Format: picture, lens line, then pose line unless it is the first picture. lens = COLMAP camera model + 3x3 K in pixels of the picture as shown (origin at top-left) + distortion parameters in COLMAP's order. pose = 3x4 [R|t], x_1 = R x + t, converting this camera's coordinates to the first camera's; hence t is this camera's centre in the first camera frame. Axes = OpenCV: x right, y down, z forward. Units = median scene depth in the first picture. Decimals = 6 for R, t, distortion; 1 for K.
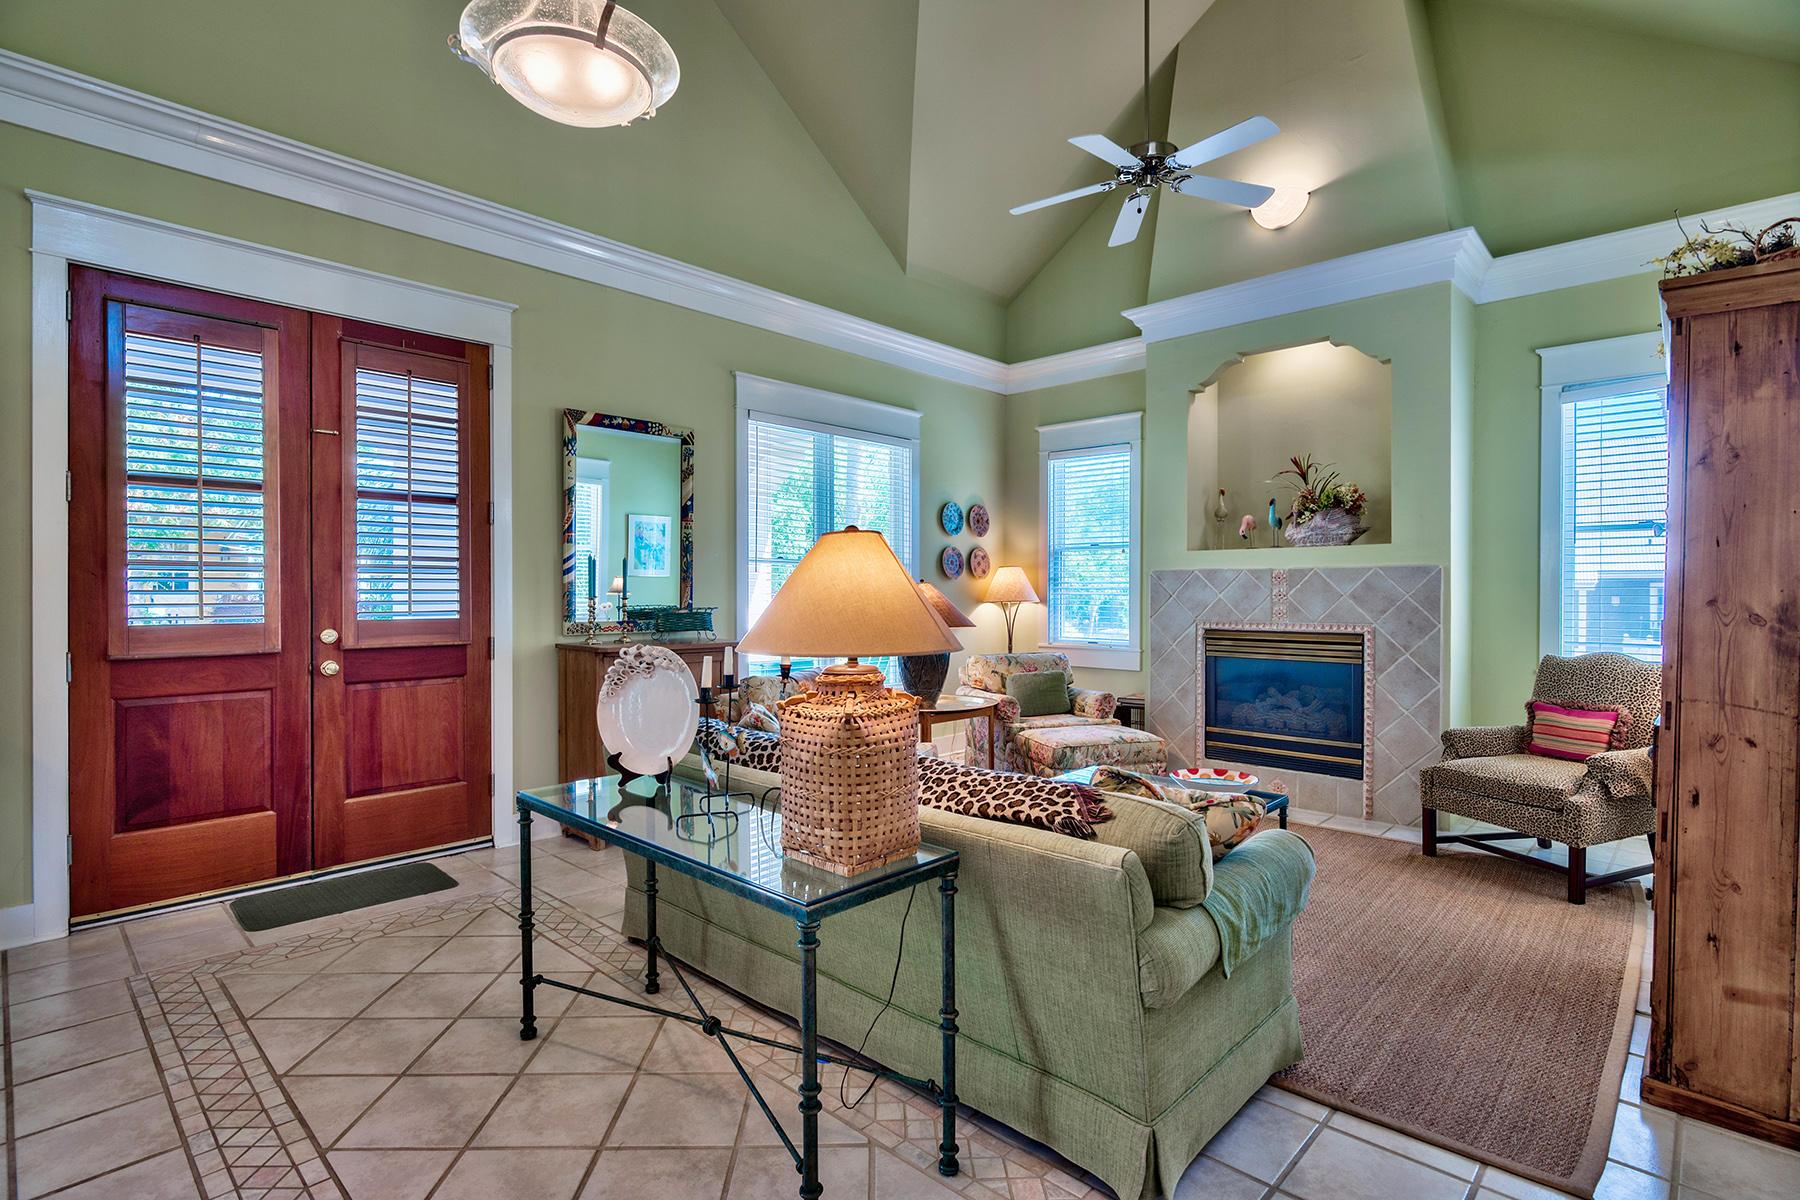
lens RADIAL K [[870.2, 0, 898.1], [0, 870.2, 594.5], [0, 0, 1]] dist [-0.000744, -0.001218]
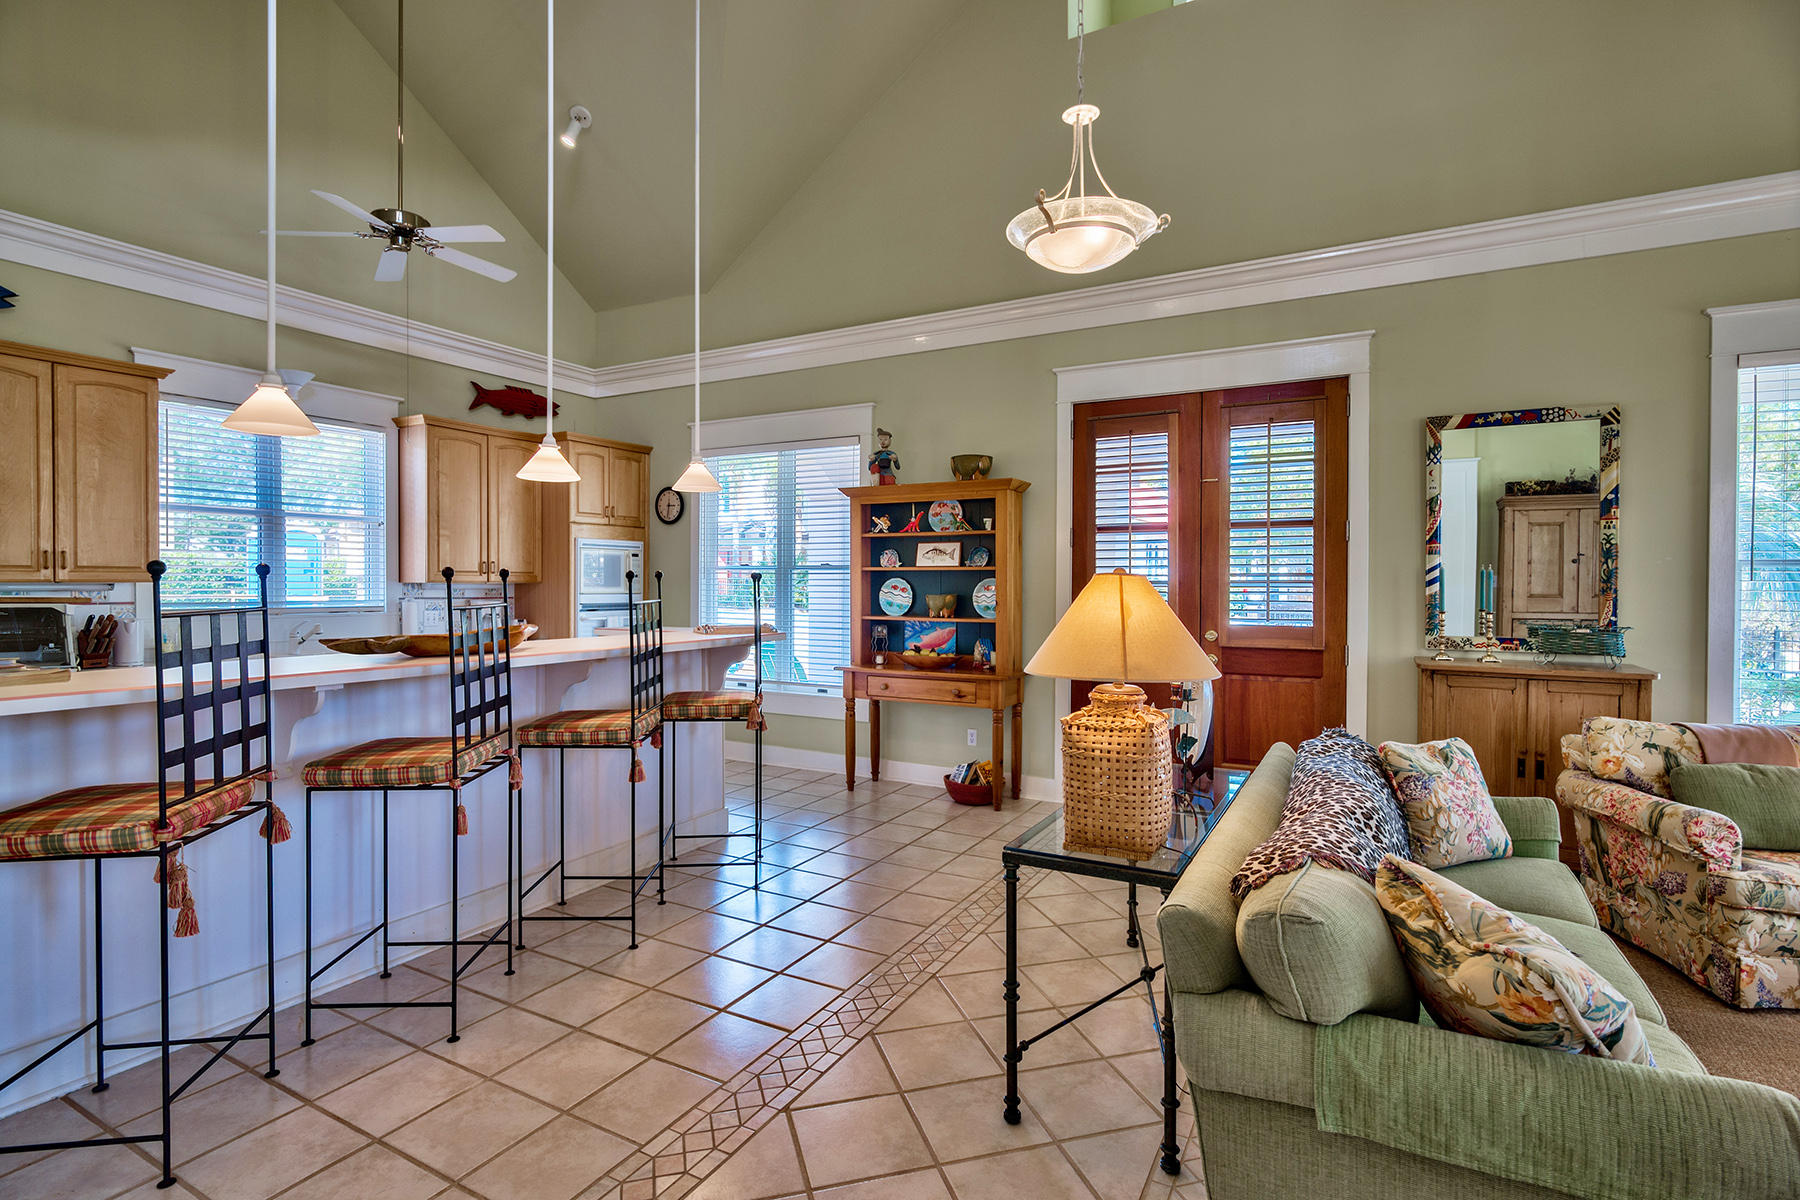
lens RADIAL K [[870.2, 0, 884.9], [0, 870.2, 591.3], [0, 0, 1]] dist [-0.000744, -0.001218]
pose [[0.250364, 0.008172, -0.968117, 0.396452], [-0.003774, 0.999965, 0.007465, -0.021601], [0.968144, 0.001785, 0.250386, 0.154499]]
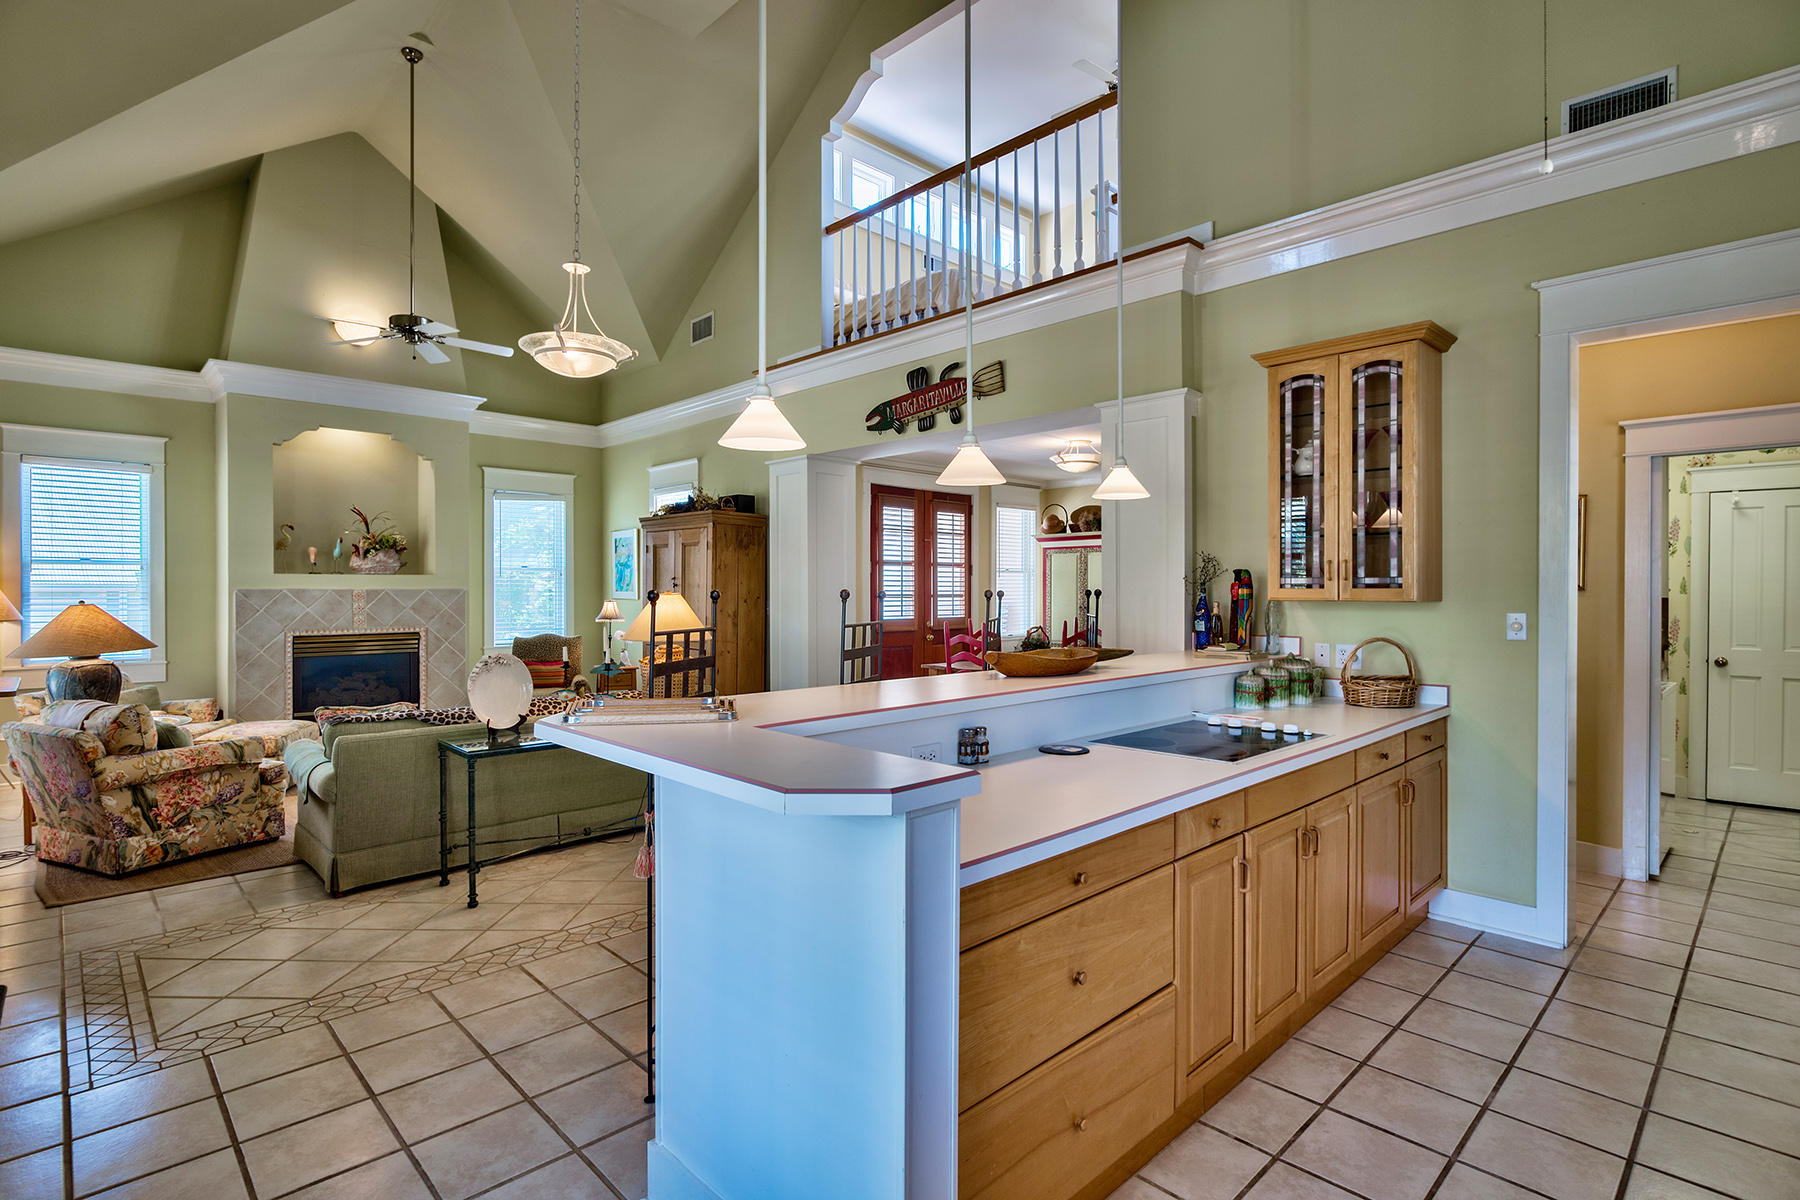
lens RADIAL K [[870.2, 0, 897.3], [0, 870.2, 586.9], [0, 0, 1]] dist [-0.000744, -0.001218]
pose [[0.031242, 0.000355, 0.999512, -1.017473], [0.001887, 0.999998, -0.000414, -0.034251], [-0.999510, 0.001899, 0.031241, 0.094622]]
